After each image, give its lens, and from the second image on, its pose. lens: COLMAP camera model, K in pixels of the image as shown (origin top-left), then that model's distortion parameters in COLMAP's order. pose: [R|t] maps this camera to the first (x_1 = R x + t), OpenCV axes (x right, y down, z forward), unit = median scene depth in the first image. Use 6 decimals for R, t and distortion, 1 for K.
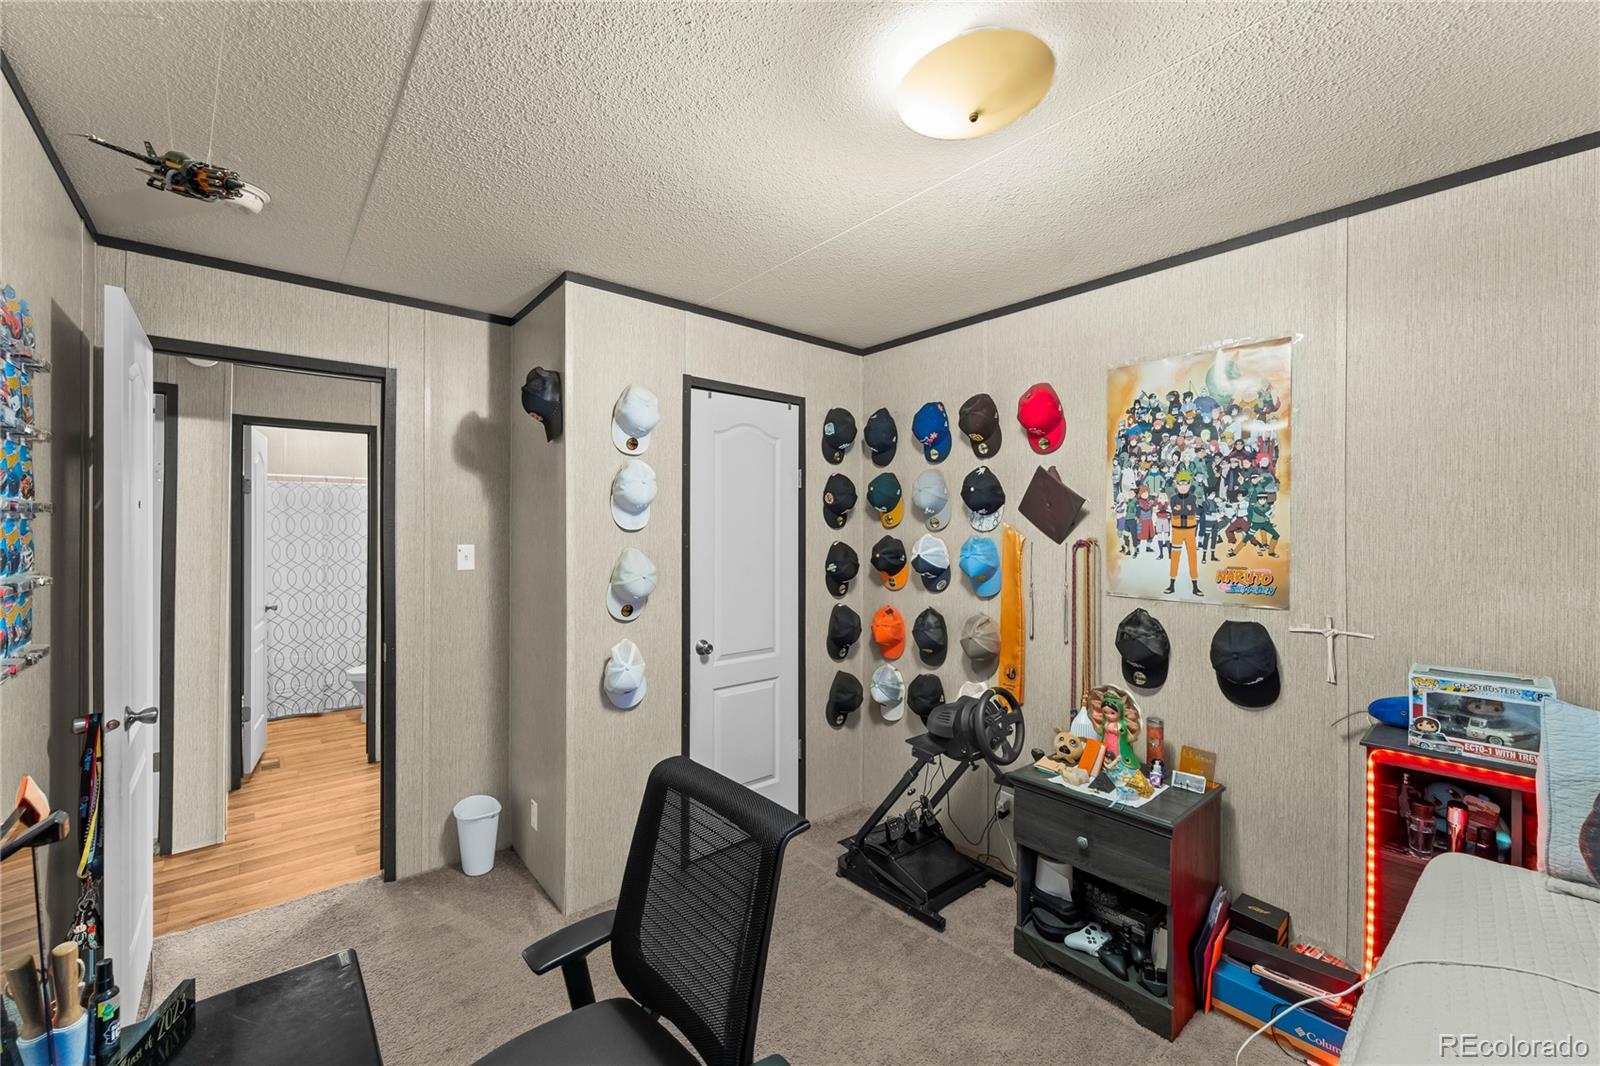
lens RADIAL K [[637.3, 0, 765.1], [0, 637.3, 533.9], [0, 0, 1]] dist [0.001287, -0.000507]
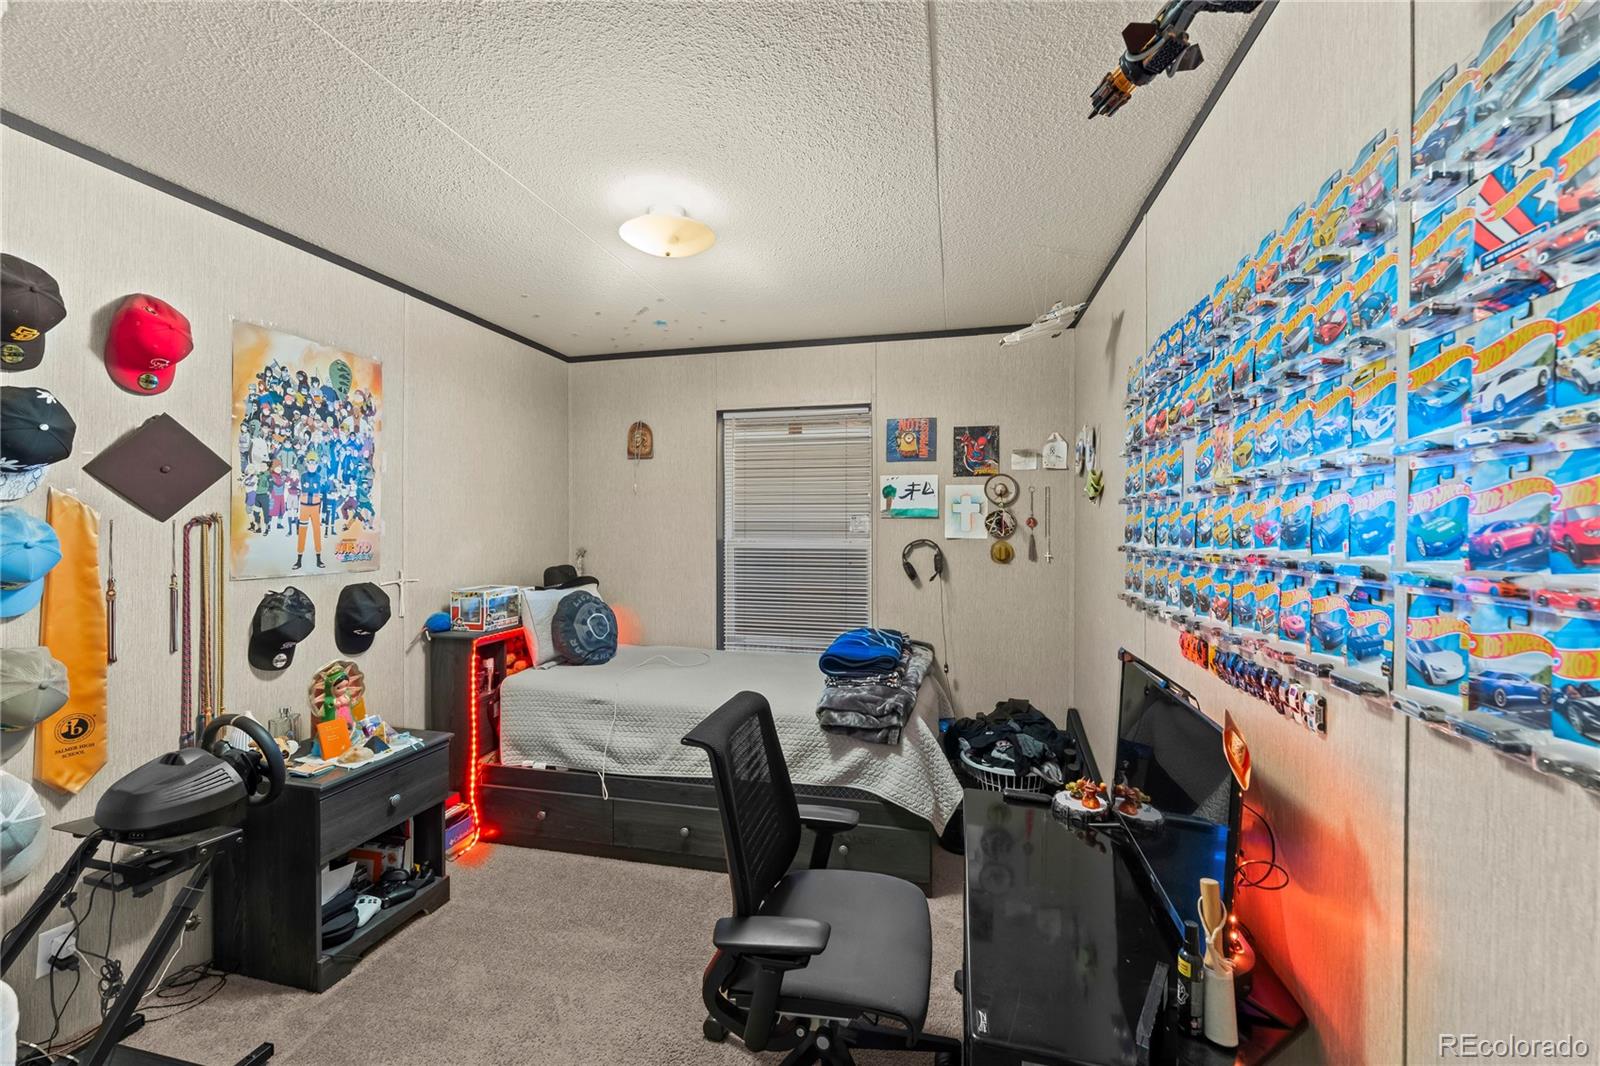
lens RADIAL K [[637.3, 0, 805.1], [0, 637.3, 524.1], [0, 0, 1]] dist [0.001287, -0.000507]
pose [[-0.601070, -0.009026, 0.799146, -0.667018], [-0.008807, 0.999950, 0.004669, 0.010095], [-0.799148, -0.004232, -0.601119, 0.966051]]
